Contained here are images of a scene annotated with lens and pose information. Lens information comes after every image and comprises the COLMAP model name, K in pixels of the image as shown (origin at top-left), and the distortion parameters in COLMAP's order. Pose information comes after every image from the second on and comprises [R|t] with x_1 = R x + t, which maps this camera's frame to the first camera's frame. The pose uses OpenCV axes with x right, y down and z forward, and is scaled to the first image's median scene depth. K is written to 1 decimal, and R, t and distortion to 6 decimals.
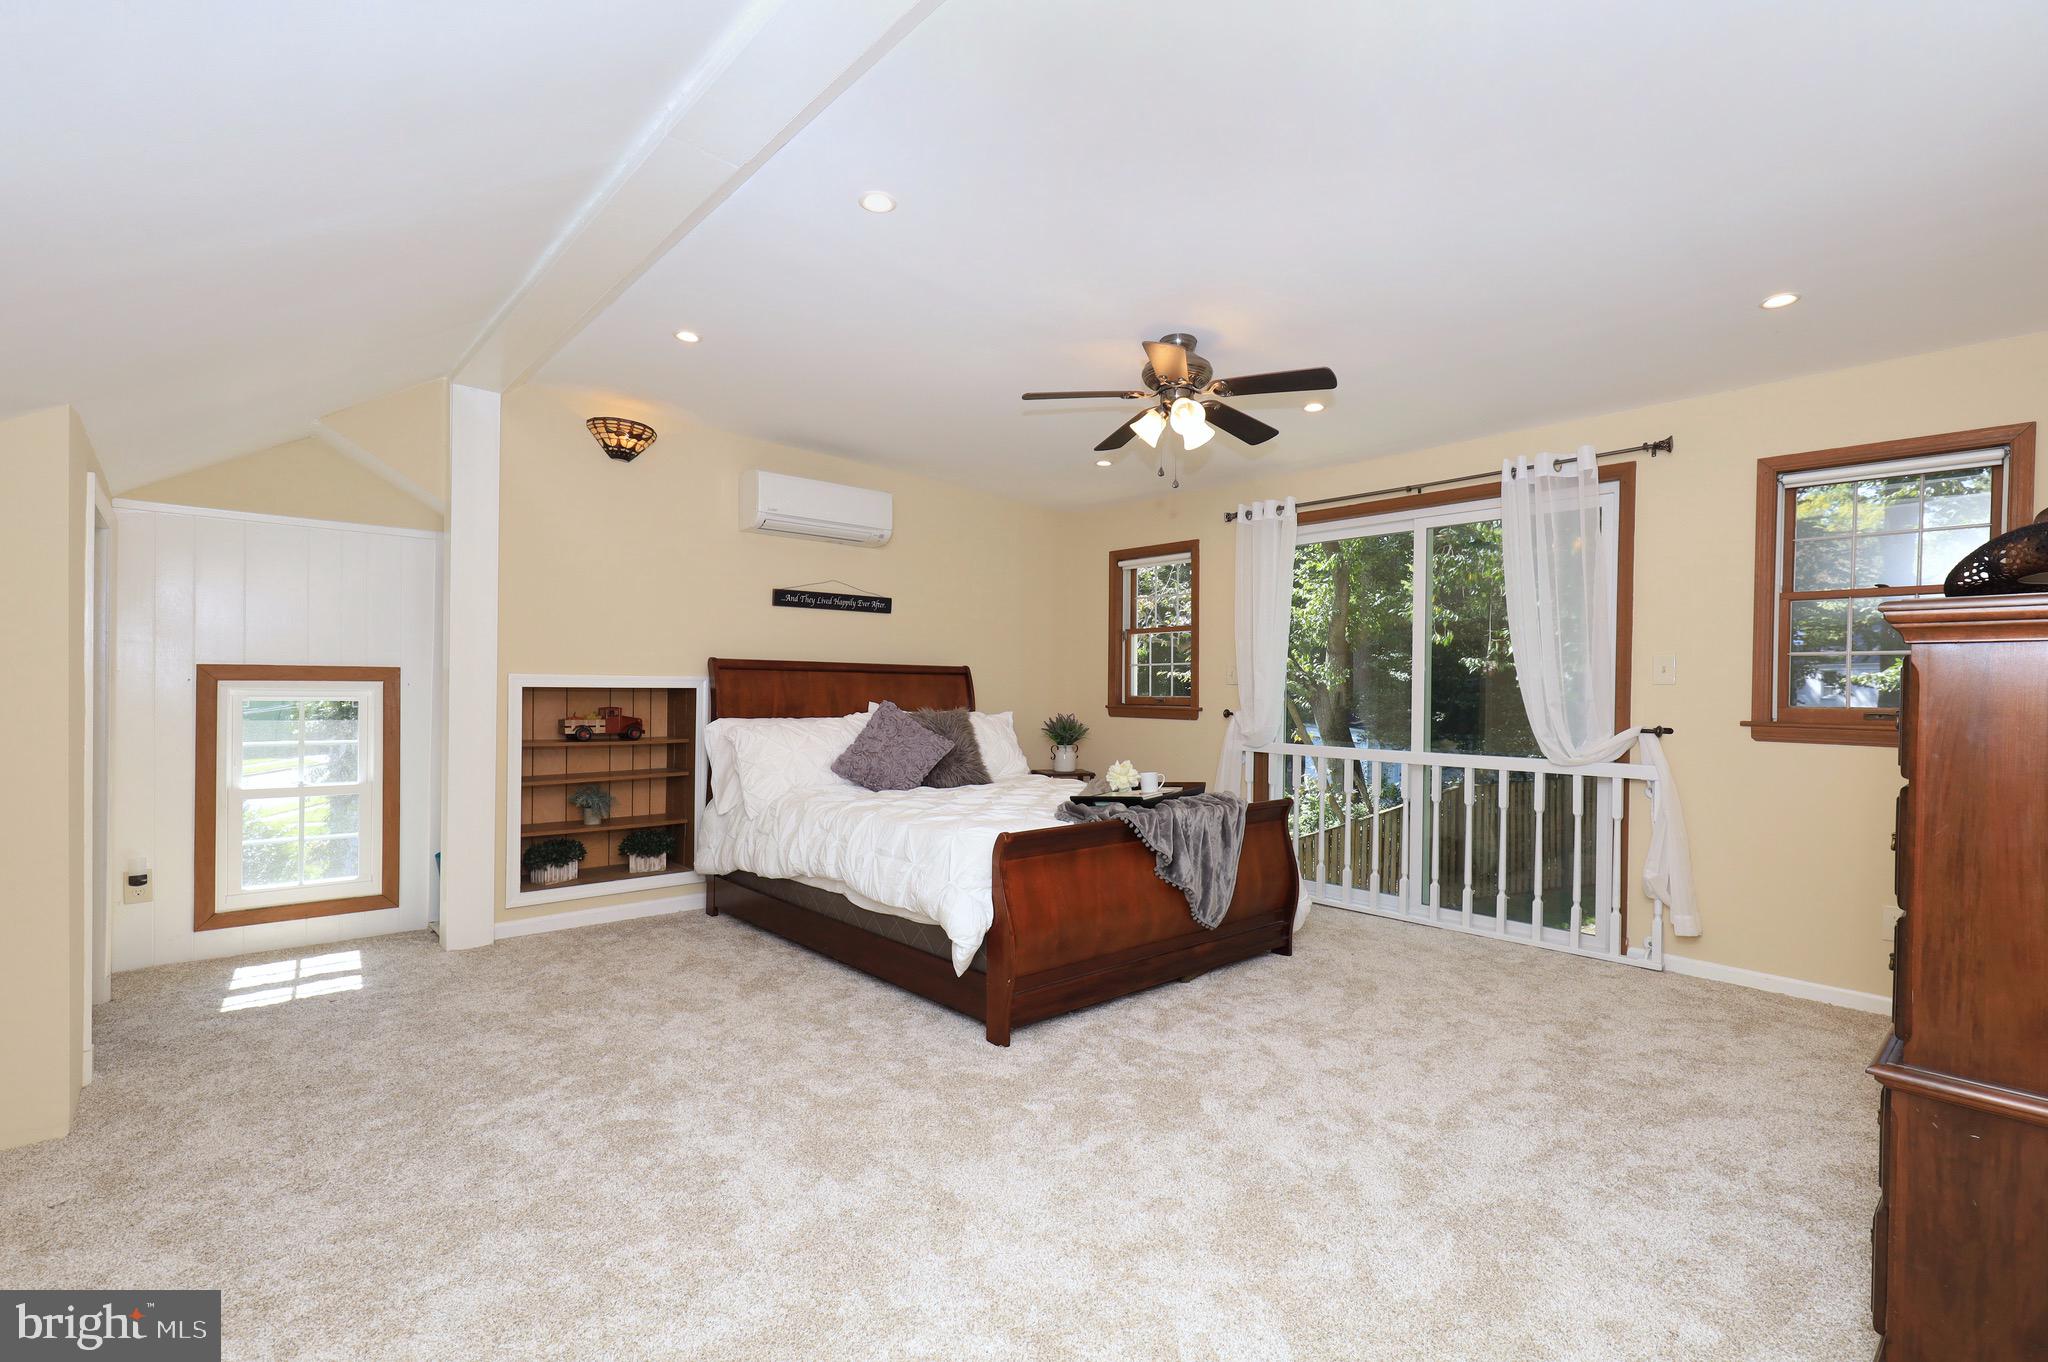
lens RADIAL K [[922.5, 0, 1016.1], [0, 922.5, 703.3], [0, 0, 1]] dist [-0.001707, -0.000222]
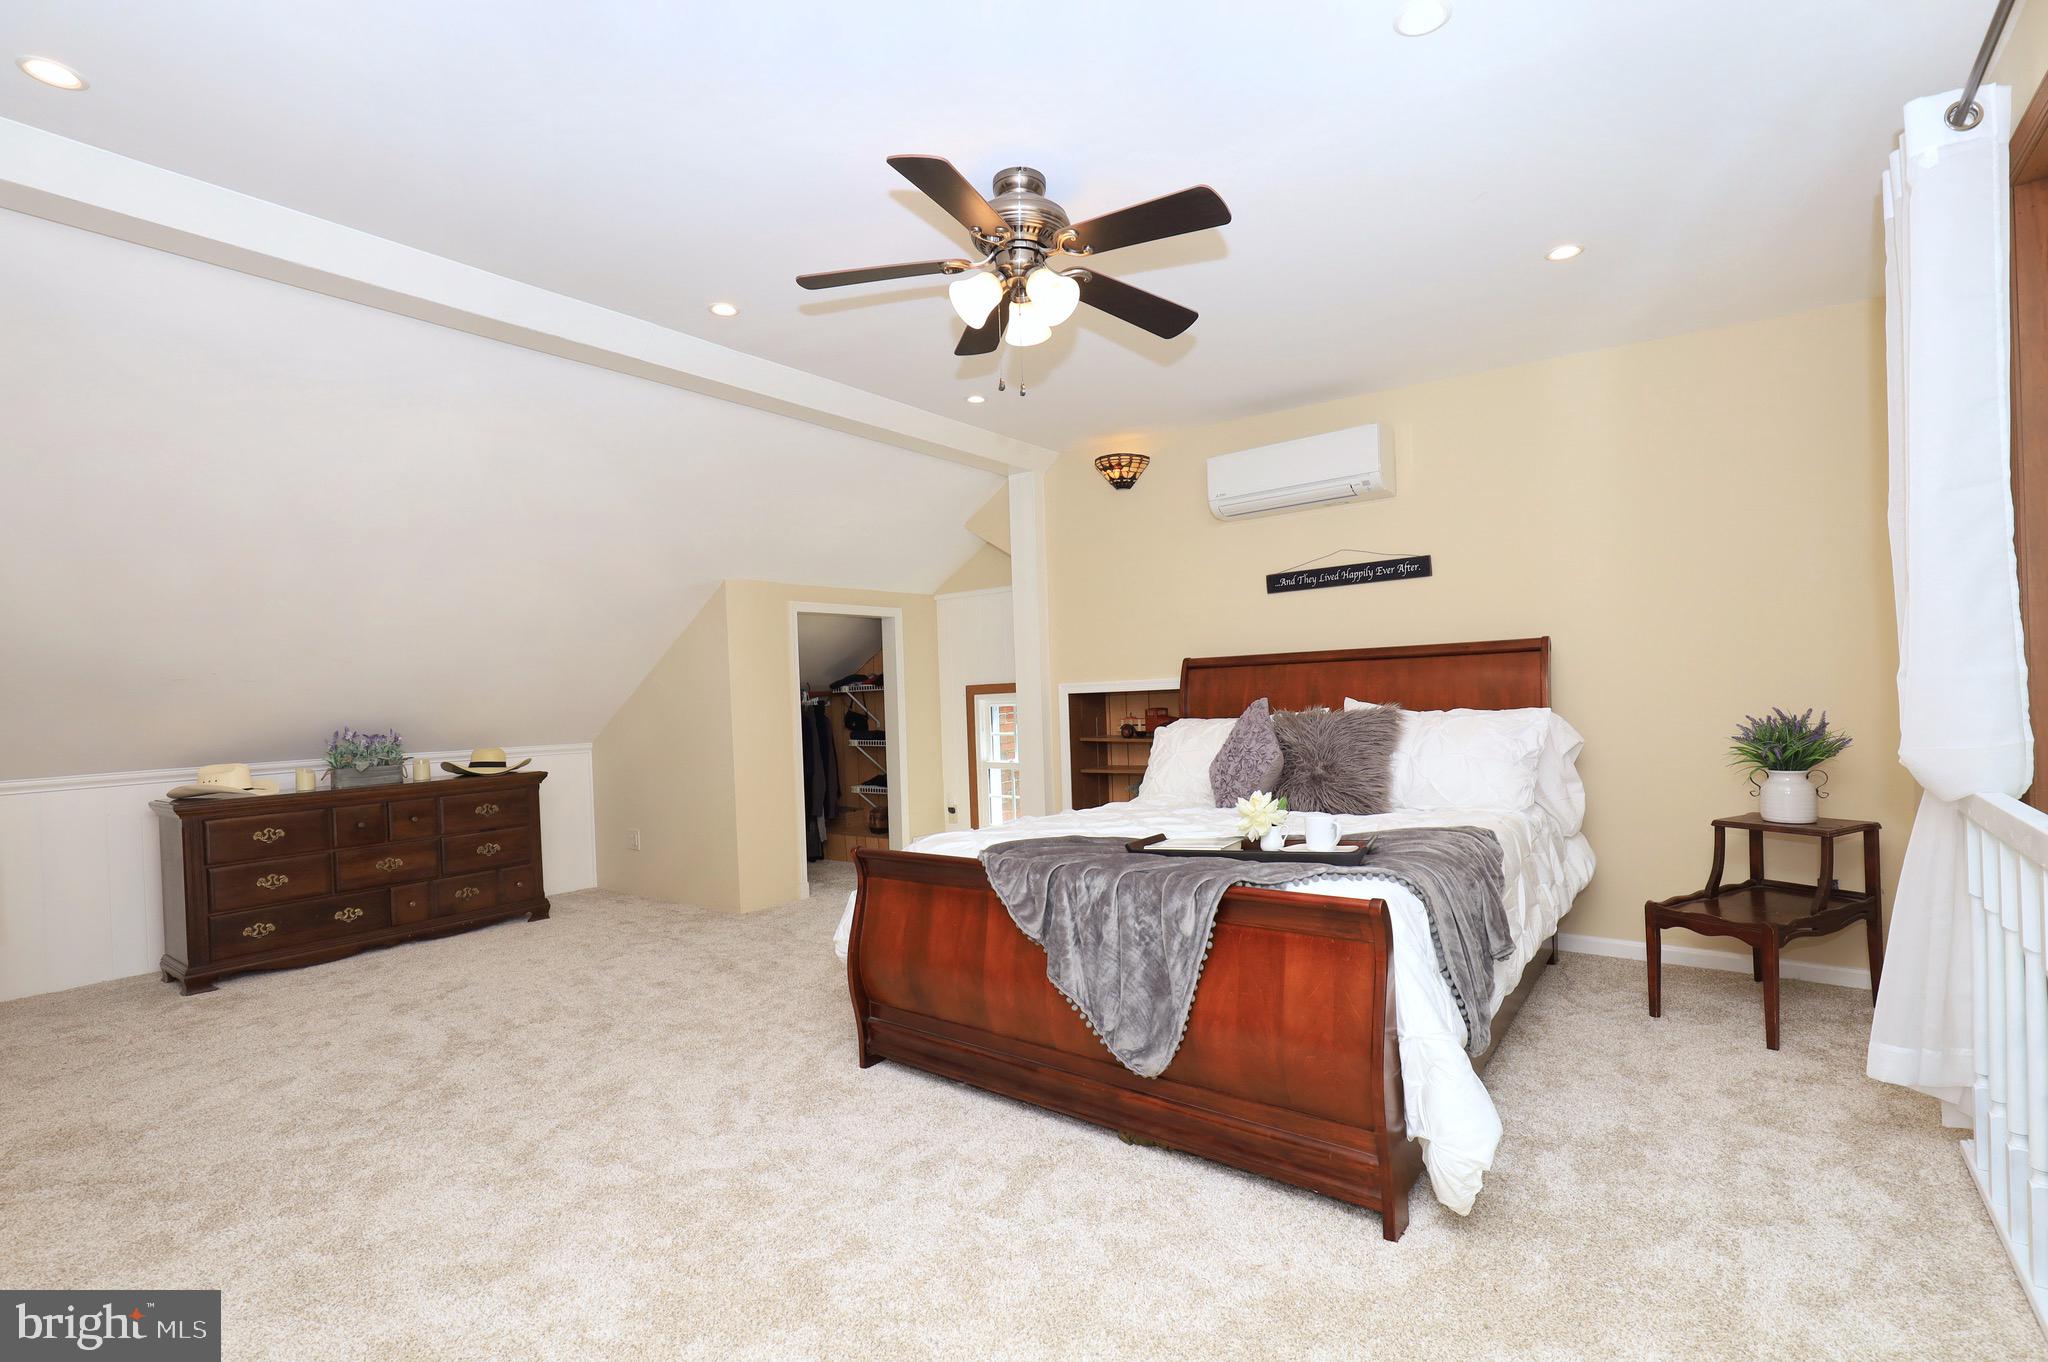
lens RADIAL K [[922.5, 0, 1016.1], [0, 922.5, 703.3], [0, 0, 1]] dist [-0.001707, -0.000222]
pose [[0.182083, -0.004947, -0.983271, 0.641415], [0.031984, 0.999488, 0.000894, -0.007445], [0.982763, -0.031611, 0.182148, 0.643643]]
